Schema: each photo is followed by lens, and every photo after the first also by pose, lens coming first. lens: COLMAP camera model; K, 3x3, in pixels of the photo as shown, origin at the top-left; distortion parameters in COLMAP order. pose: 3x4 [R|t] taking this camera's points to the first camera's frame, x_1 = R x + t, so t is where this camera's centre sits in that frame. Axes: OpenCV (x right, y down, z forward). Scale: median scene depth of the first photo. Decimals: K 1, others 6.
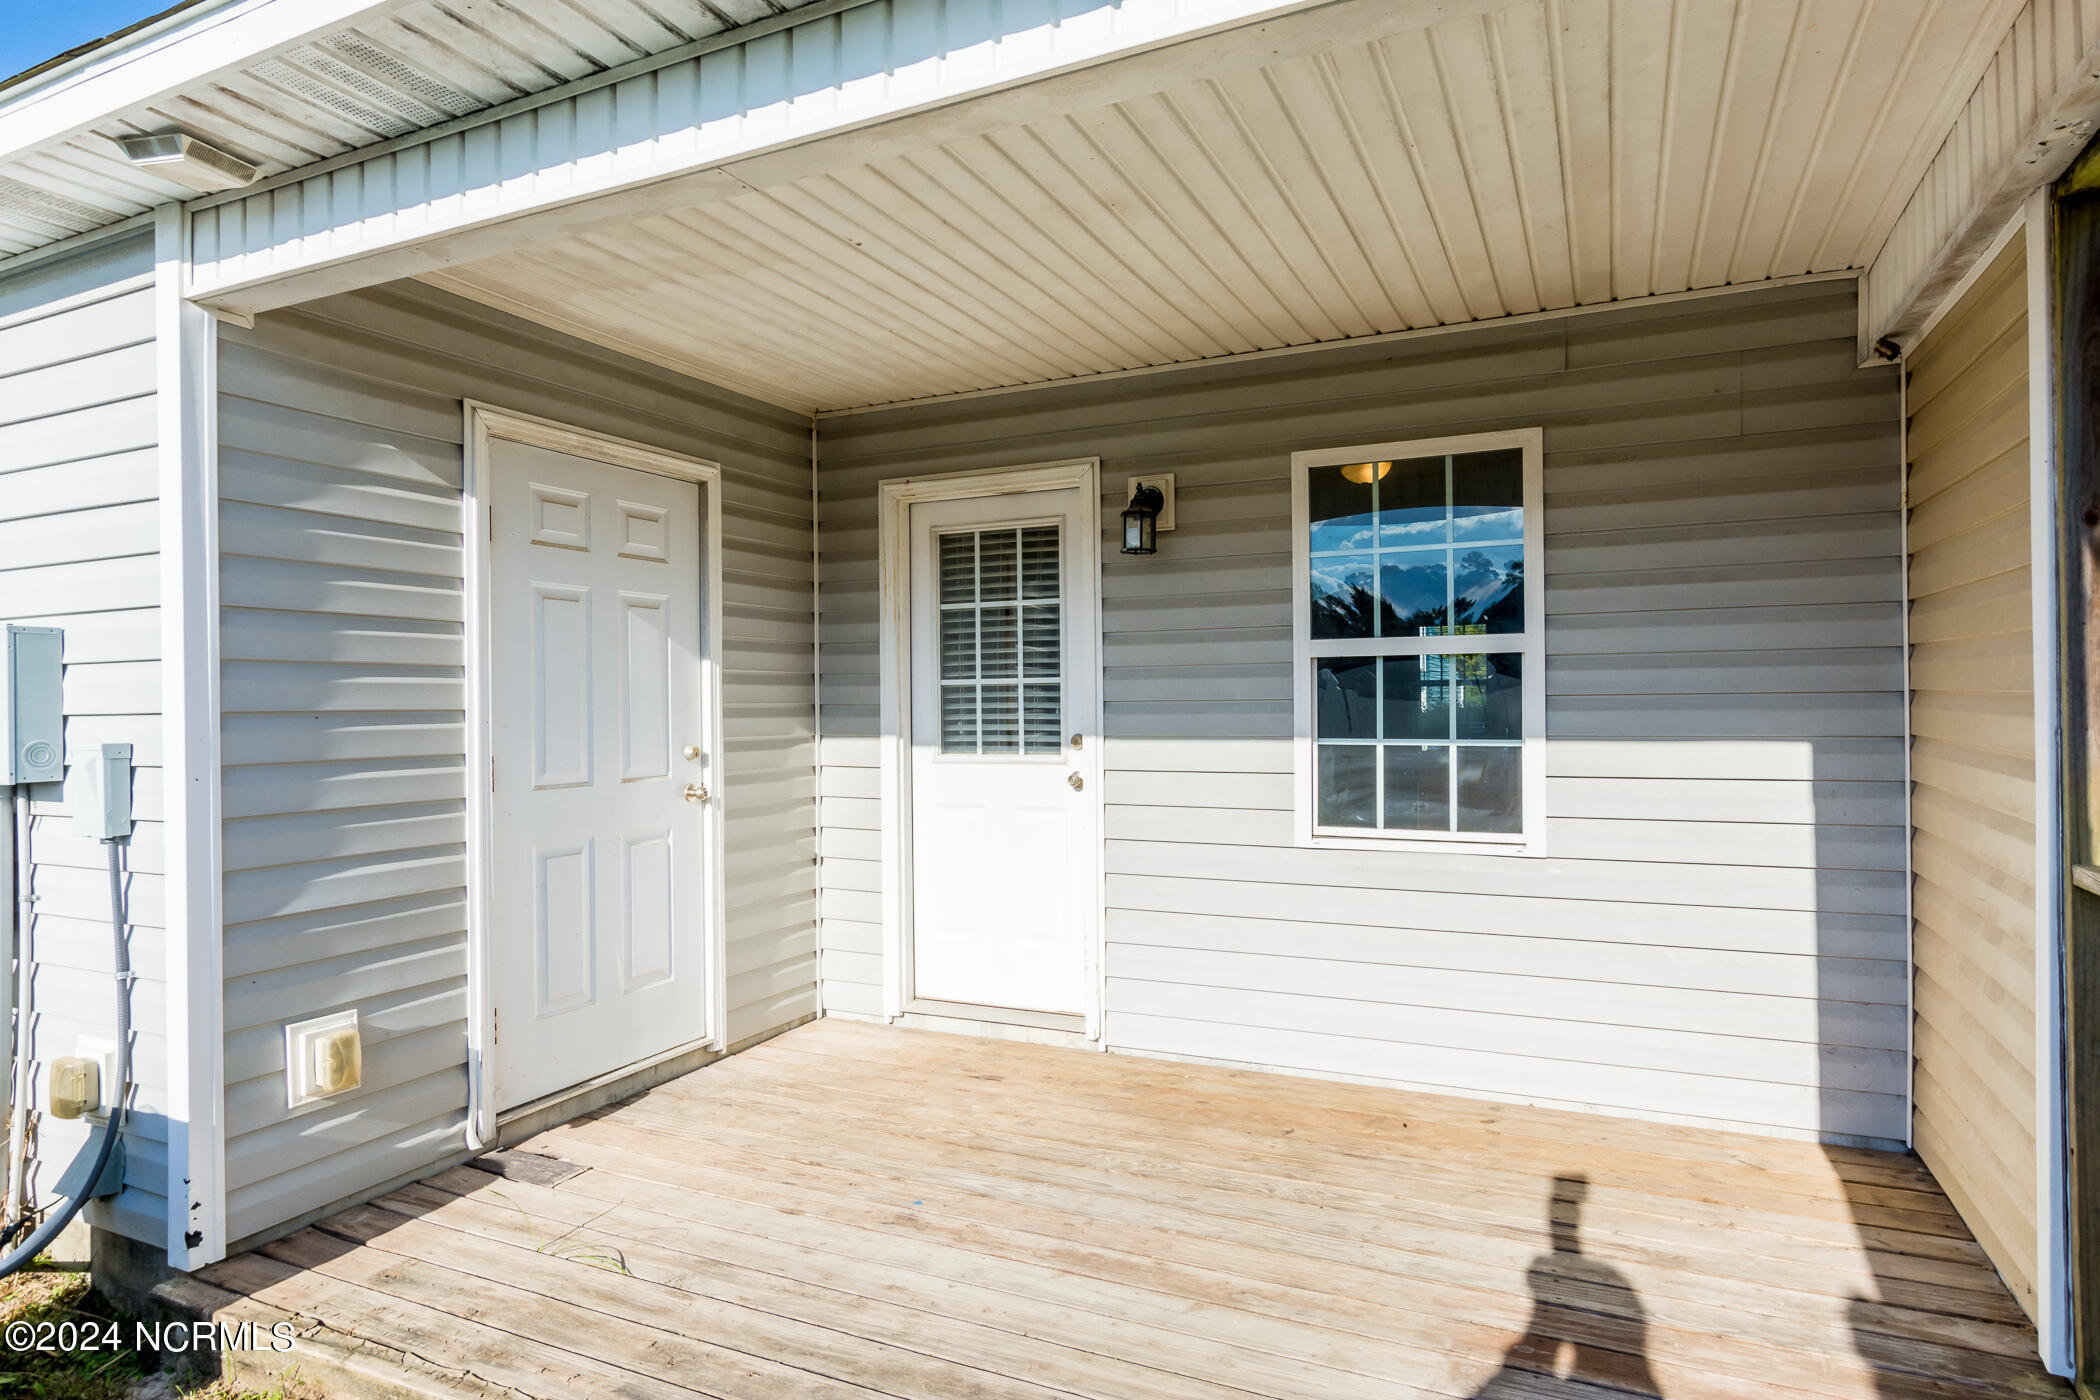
lens RADIAL K [[1173.6, 0, 1053.3], [0, 1173.6, 700.2], [0, 0, 1]] dist [-0.005906, -0.000169]
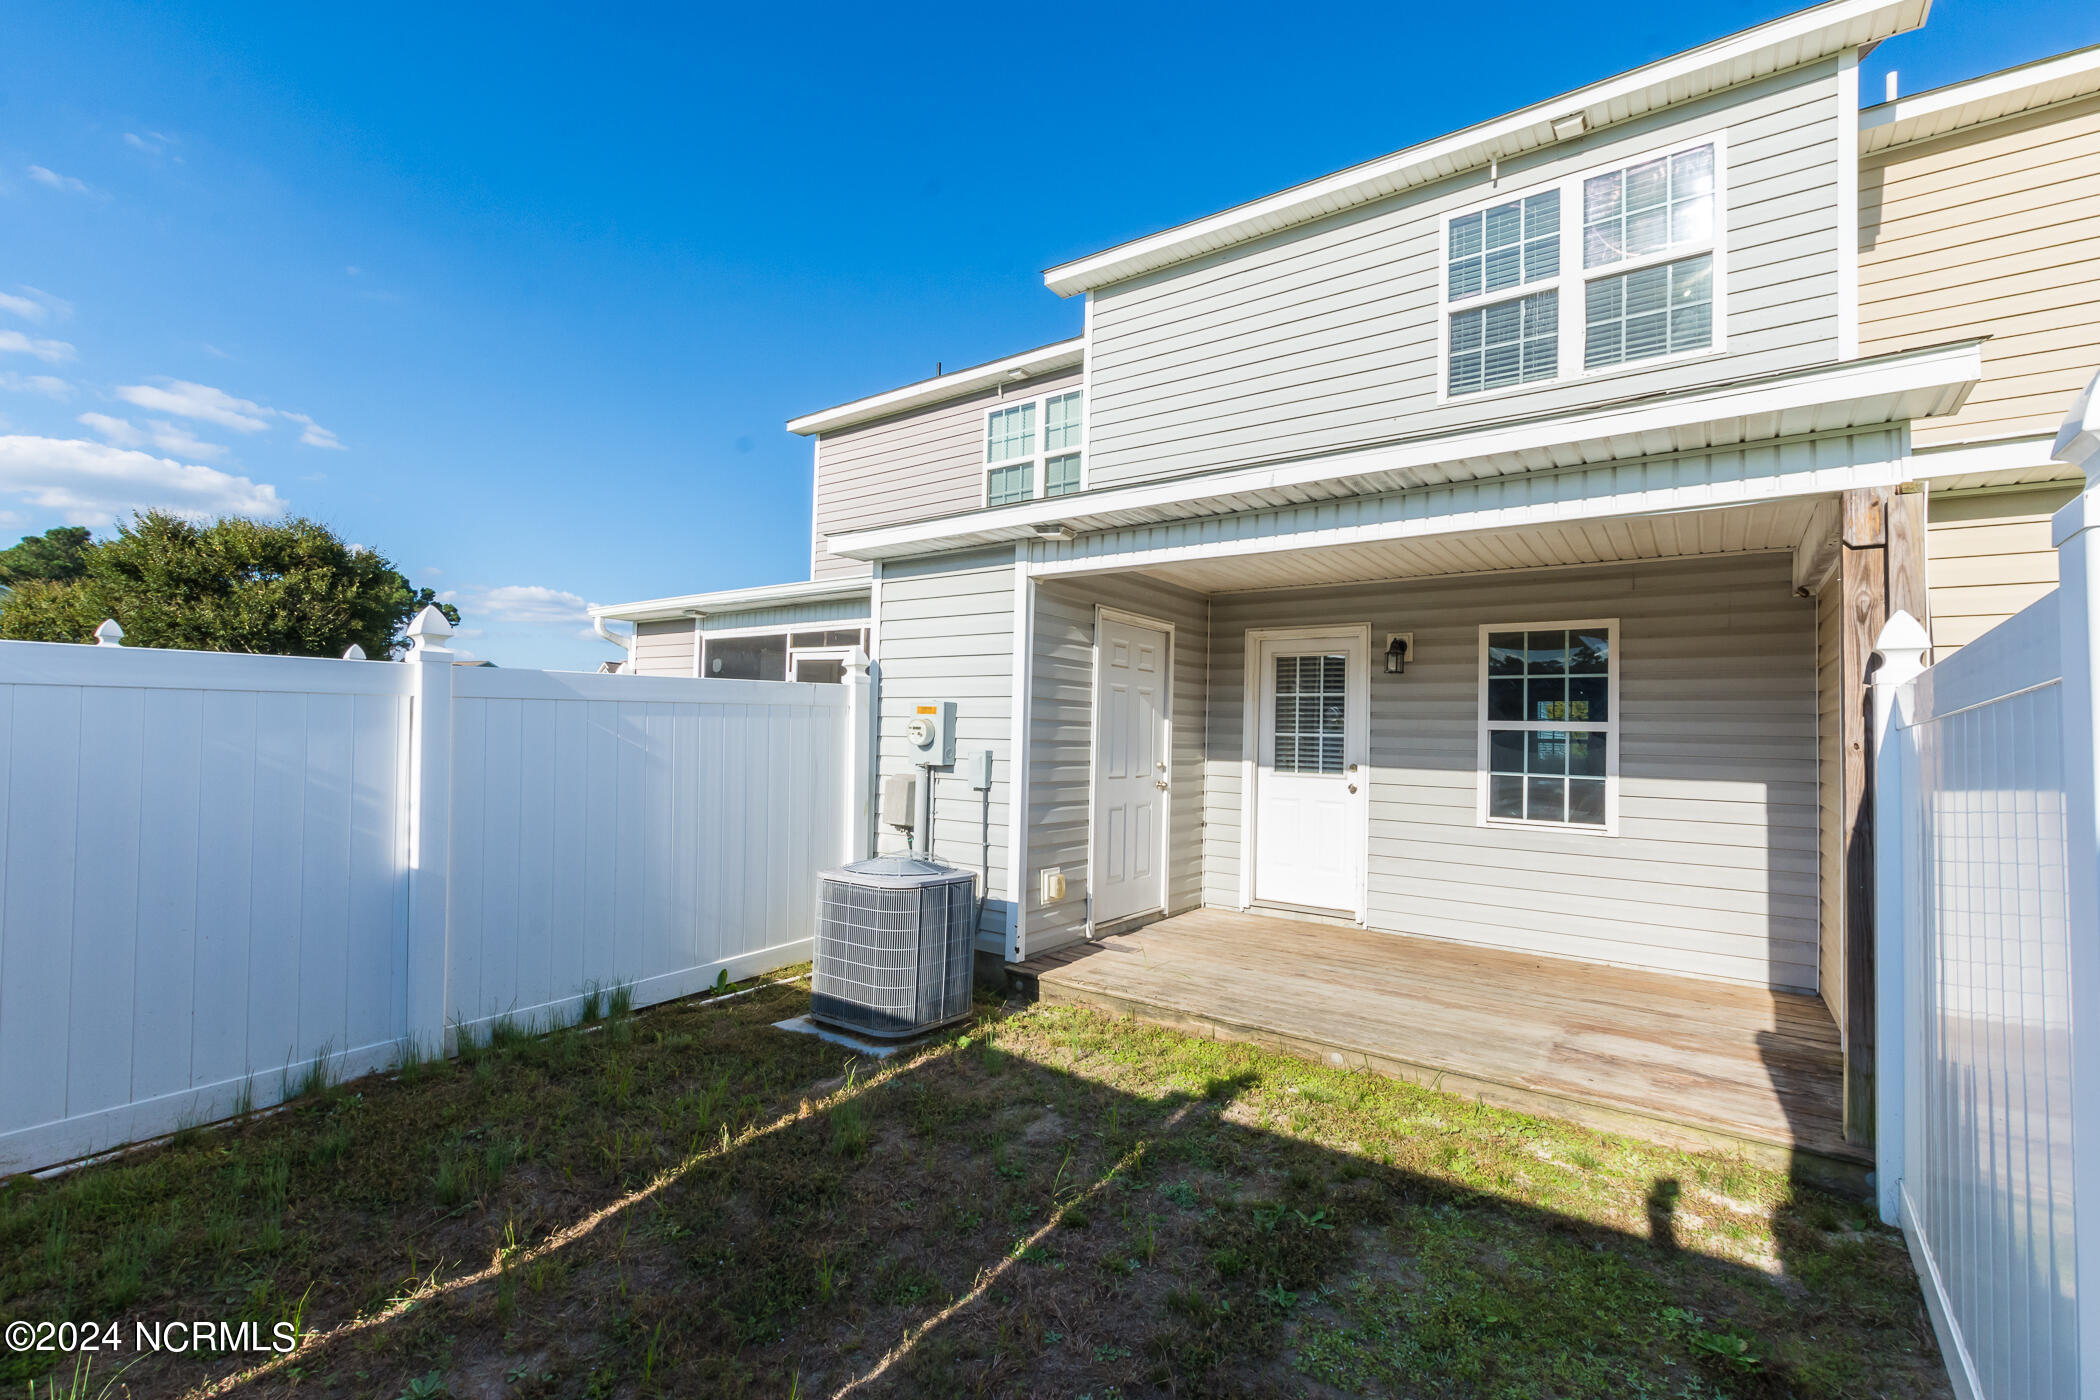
lens RADIAL K [[907.0, 0, 1046.6], [0, 907.0, 701.2], [0, 0, 1]] dist [0.001821, -0.000166]
pose [[0.982184, 0.030217, -0.185475, -0.237214], [-0.037364, 0.998683, -0.035158, -0.003558], [0.184168, 0.041462, 0.982020, -0.658679]]
